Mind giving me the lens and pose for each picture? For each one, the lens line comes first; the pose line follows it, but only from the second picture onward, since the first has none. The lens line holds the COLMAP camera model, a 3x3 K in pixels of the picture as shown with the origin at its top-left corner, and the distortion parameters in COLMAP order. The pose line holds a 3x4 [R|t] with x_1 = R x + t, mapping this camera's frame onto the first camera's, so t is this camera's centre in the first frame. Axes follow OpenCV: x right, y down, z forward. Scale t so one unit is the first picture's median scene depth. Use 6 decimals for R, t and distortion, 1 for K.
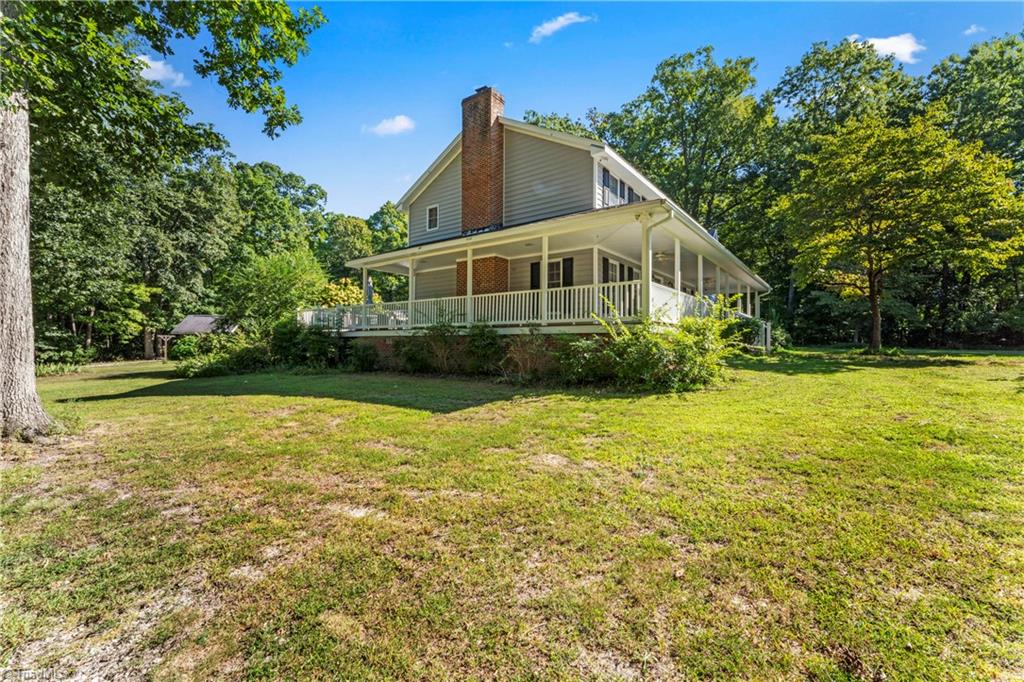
lens RADIAL K [[420.2, 0, 512.0], [0, 420.2, 341.0], [0, 0, 1]] dist [0.011085, -0.000021]
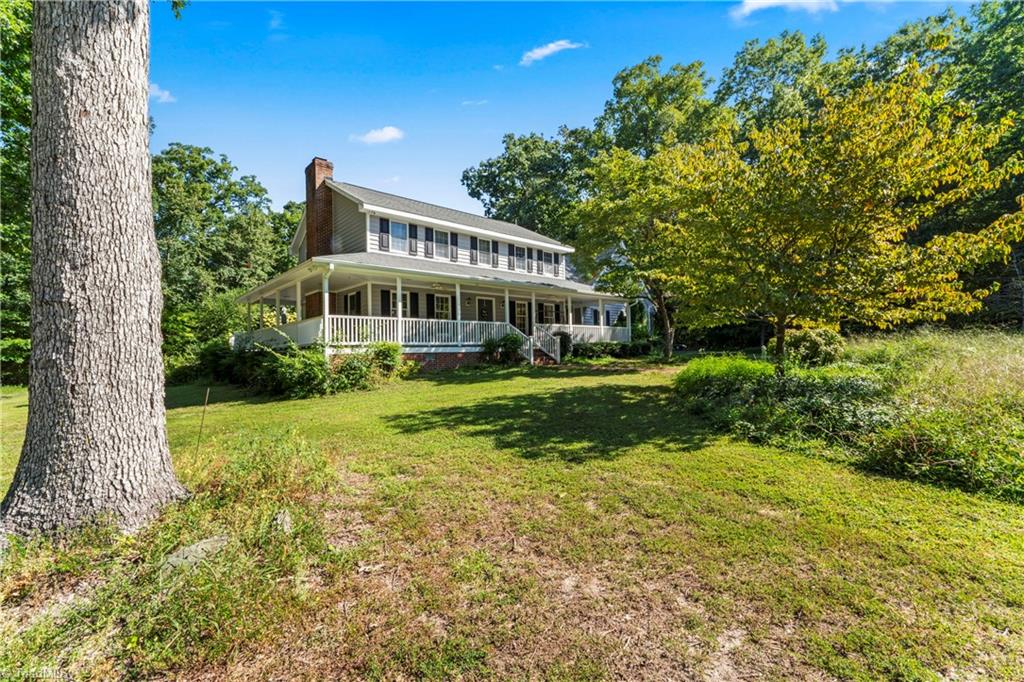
lens RADIAL K [[437.5, 0, 512.0], [0, 437.5, 341.0], [0, 0, 1]] dist [-0.000445, -0.000521]
pose [[0.980607, -0.014395, -0.195455, 0.261679], [0.007835, 0.999381, -0.034292, -0.004382], [0.195828, 0.032095, 0.980113, -0.046448]]
